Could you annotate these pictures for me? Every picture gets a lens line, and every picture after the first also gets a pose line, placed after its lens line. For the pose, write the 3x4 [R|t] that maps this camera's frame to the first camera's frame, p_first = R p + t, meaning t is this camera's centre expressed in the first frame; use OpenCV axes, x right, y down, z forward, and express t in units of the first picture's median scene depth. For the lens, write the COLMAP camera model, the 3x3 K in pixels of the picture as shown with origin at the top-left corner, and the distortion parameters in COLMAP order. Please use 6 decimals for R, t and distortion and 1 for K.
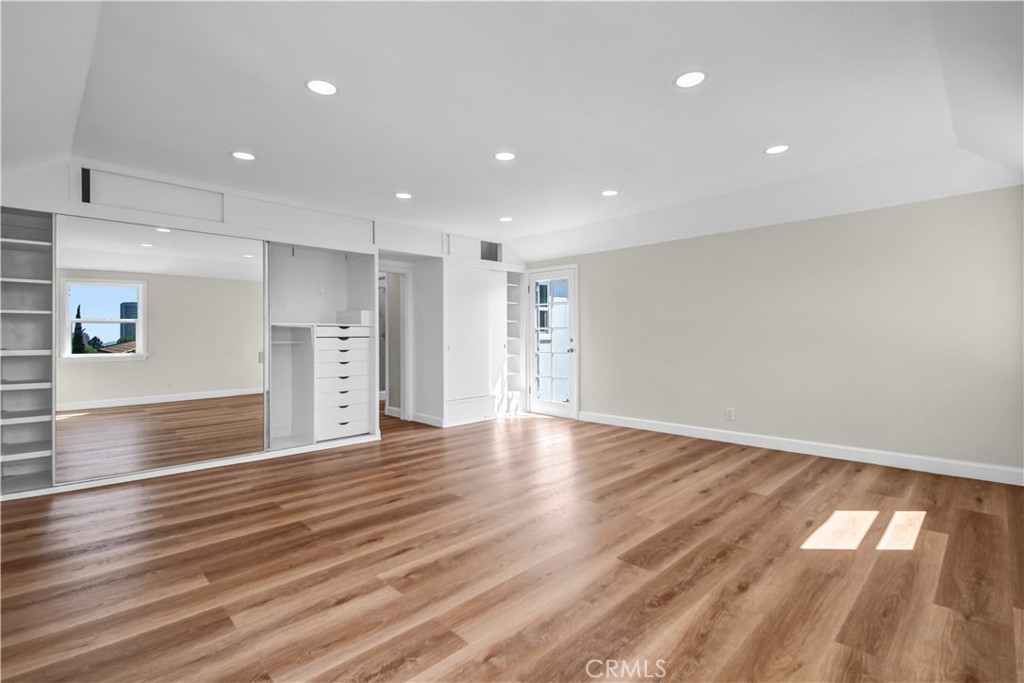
lens RADIAL K [[478.9, 0, 517.9], [0, 478.9, 337.3], [0, 0, 1]] dist [0.005858, -0.005319]
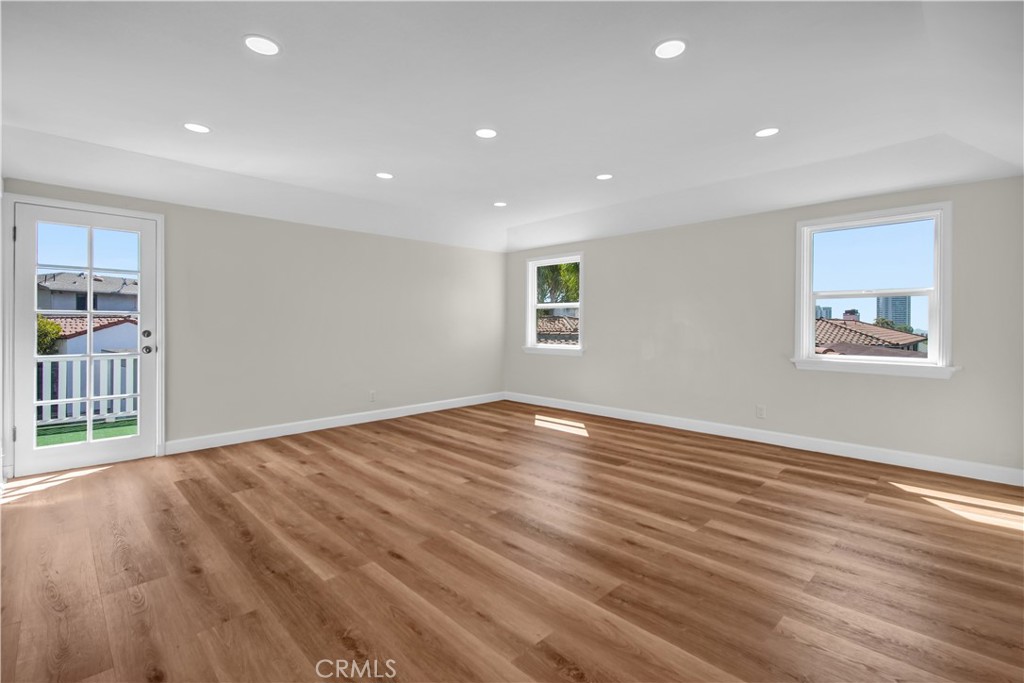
lens RADIAL K [[462.1, 0, 517.9], [0, 462.1, 334.4], [0, 0, 1]] dist [0.003075, 0.000014]
pose [[-0.003718, -0.016276, 0.999861, -1.243587], [0.001149, 0.999867, 0.016281, -0.006090], [-0.999992, 0.001209, -0.003699, 1.255296]]
